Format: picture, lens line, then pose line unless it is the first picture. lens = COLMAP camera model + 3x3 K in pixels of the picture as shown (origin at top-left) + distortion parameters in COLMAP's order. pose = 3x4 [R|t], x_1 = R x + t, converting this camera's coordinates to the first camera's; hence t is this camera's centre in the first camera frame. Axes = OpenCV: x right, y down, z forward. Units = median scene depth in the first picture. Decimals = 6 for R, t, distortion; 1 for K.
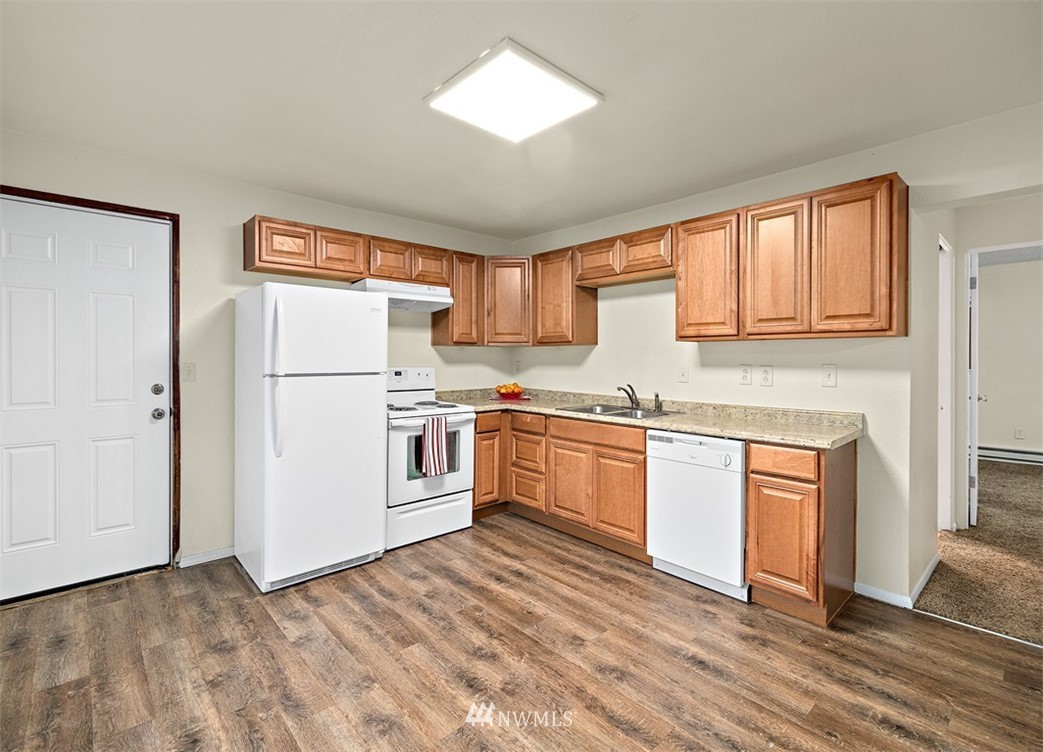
lens RADIAL K [[485.3, 0, 512.0], [0, 485.3, 356.9], [0, 0, 1]] dist [-0.000466, -0.000391]
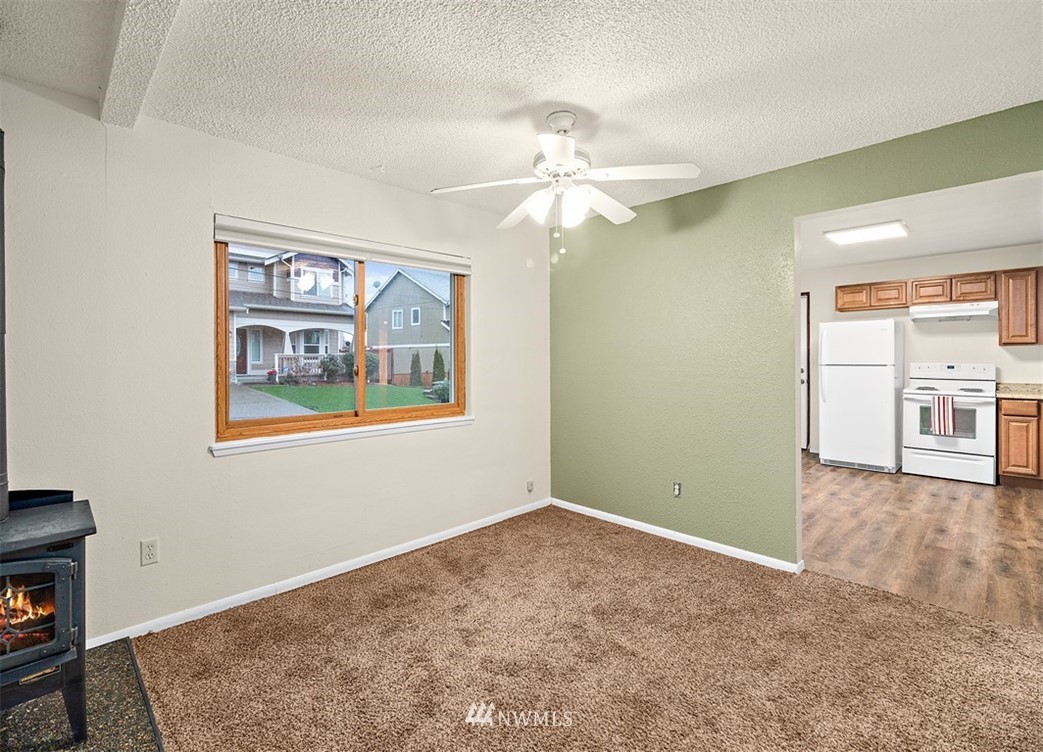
lens RADIAL K [[485.3, 0, 512.0], [0, 485.3, 356.9], [0, 0, 1]] dist [-0.000466, -0.000391]
pose [[0.035489, -0.001570, -0.999369, 1.580541], [0.005795, 0.999982, -0.001366, -0.002143], [0.999353, -0.005743, 0.035498, -0.461772]]
